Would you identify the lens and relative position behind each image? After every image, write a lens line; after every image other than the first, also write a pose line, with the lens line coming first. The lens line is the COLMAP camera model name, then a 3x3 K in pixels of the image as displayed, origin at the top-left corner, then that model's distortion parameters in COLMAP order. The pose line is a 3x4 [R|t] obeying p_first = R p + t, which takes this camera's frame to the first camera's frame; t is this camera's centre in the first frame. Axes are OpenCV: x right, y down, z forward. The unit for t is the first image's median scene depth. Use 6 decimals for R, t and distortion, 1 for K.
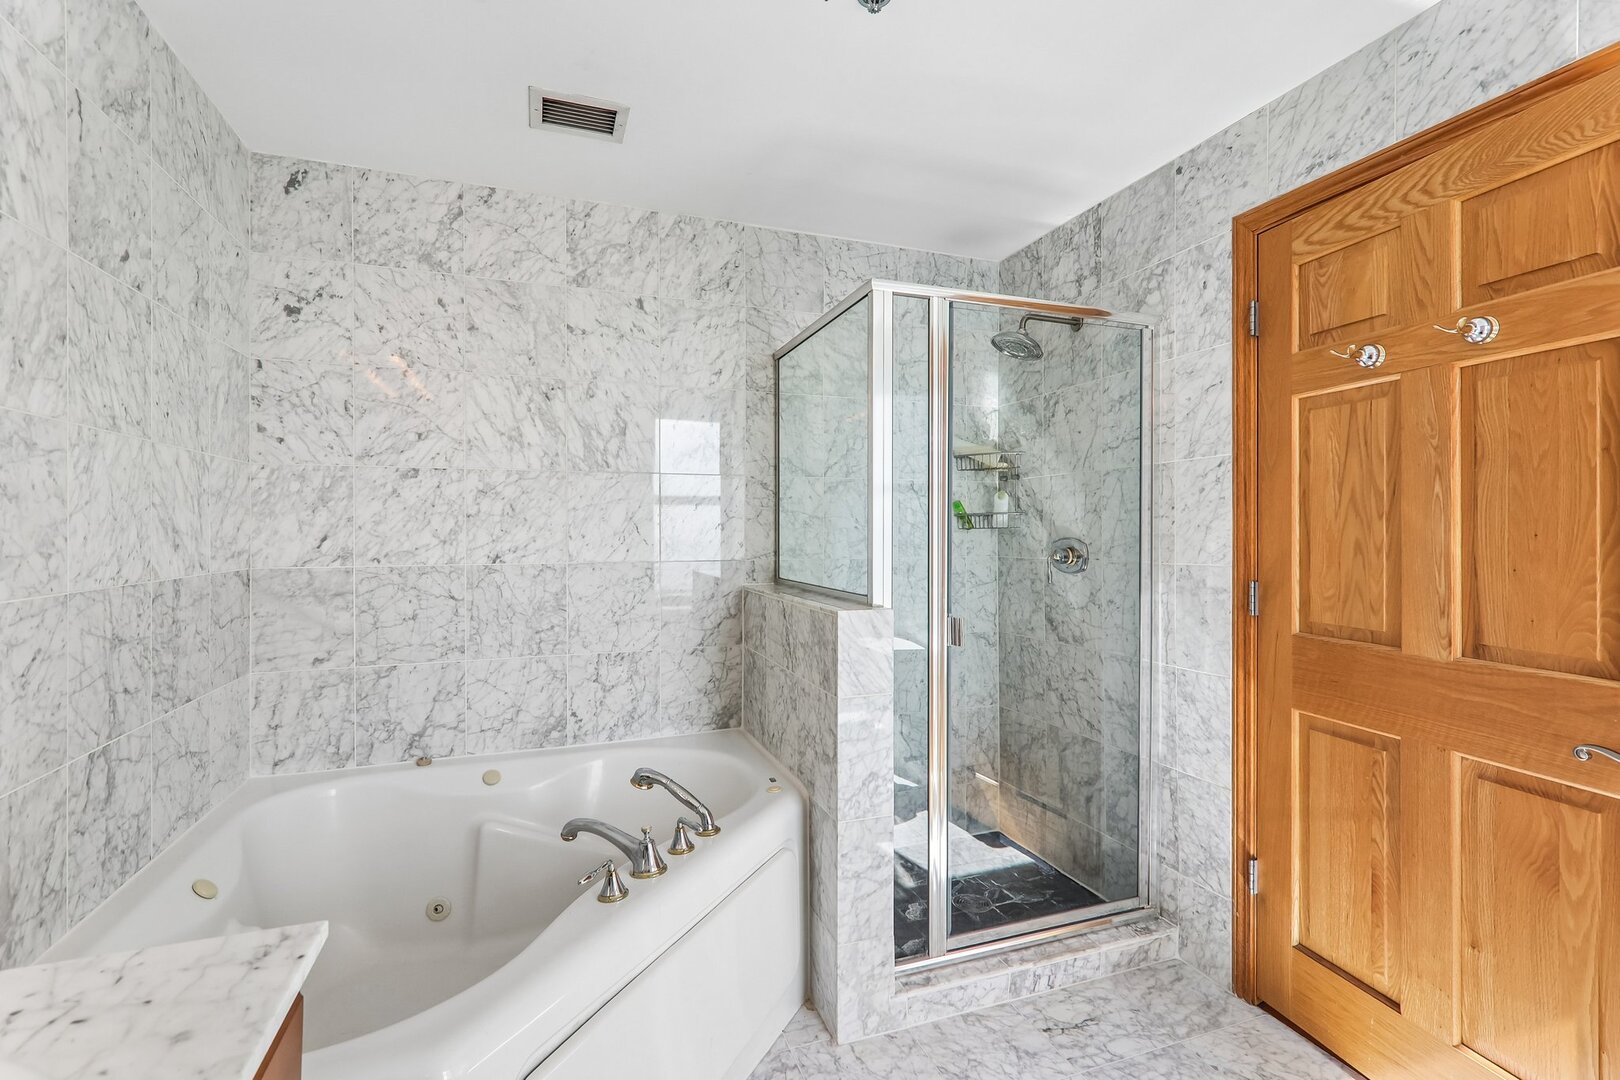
lens RADIAL K [[752.8, 0, 814.4], [0, 752.8, 537.6], [0, 0, 1]] dist [-0.012135, 0.000037]
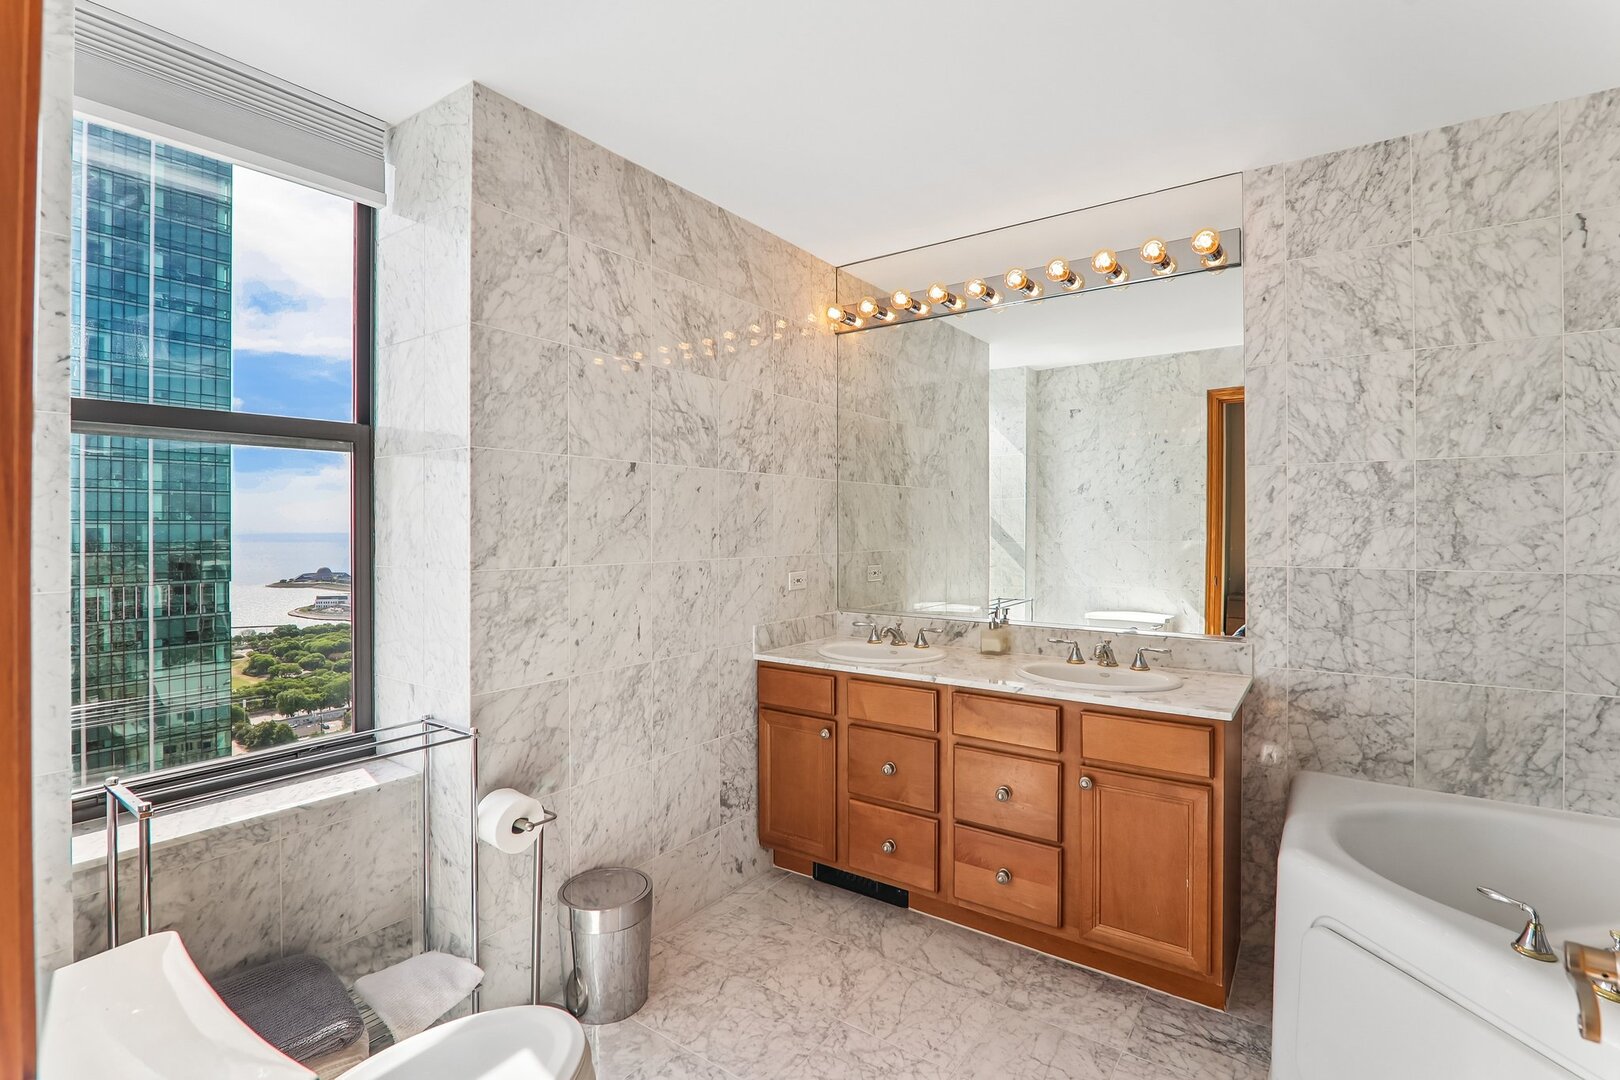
lens RADIAL K [[752.8, 0, 814.4], [0, 752.8, 537.6], [0, 0, 1]] dist [-0.012135, 0.000037]
pose [[-0.822308, 0.008741, -0.568976, 0.574506], [-0.004985, 0.999733, 0.022563, -0.010839], [0.569021, 0.021390, -0.822045, 0.778727]]
